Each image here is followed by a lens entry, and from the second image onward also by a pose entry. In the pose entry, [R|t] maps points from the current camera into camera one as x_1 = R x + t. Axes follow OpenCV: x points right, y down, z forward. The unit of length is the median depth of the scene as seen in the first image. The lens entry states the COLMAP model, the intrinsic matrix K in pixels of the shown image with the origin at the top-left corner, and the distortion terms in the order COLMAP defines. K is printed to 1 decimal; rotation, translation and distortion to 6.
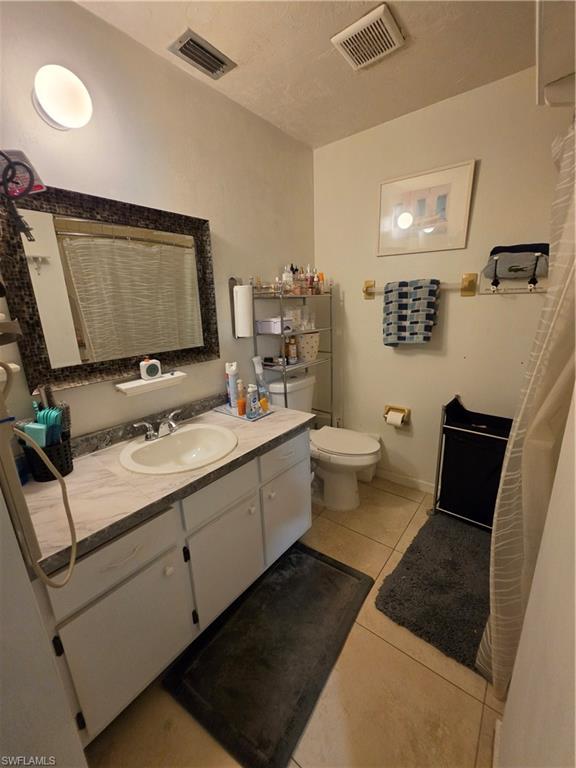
lens RADIAL K [[313.1, 0, 289.5], [0, 313.1, 386.1], [0, 0, 1]] dist [-0.001133, -0.000147]
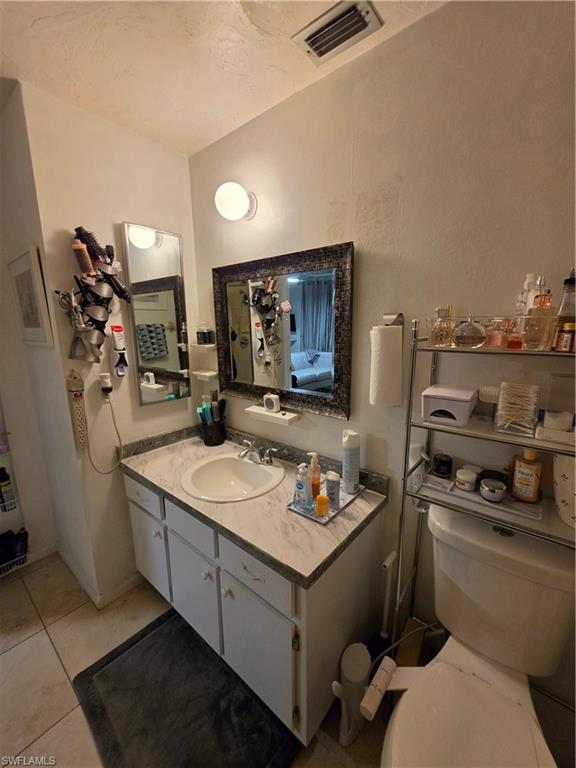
lens RADIAL K [[313.1, 0, 289.5], [0, 313.1, 386.1], [0, 0, 1]] dist [-0.001133, -0.000147]
pose [[-0.032200, 0.216566, -0.975737, 0.614494], [-0.251423, 0.943095, 0.217618, -0.365579], [0.967342, 0.252330, 0.024082, 1.030248]]
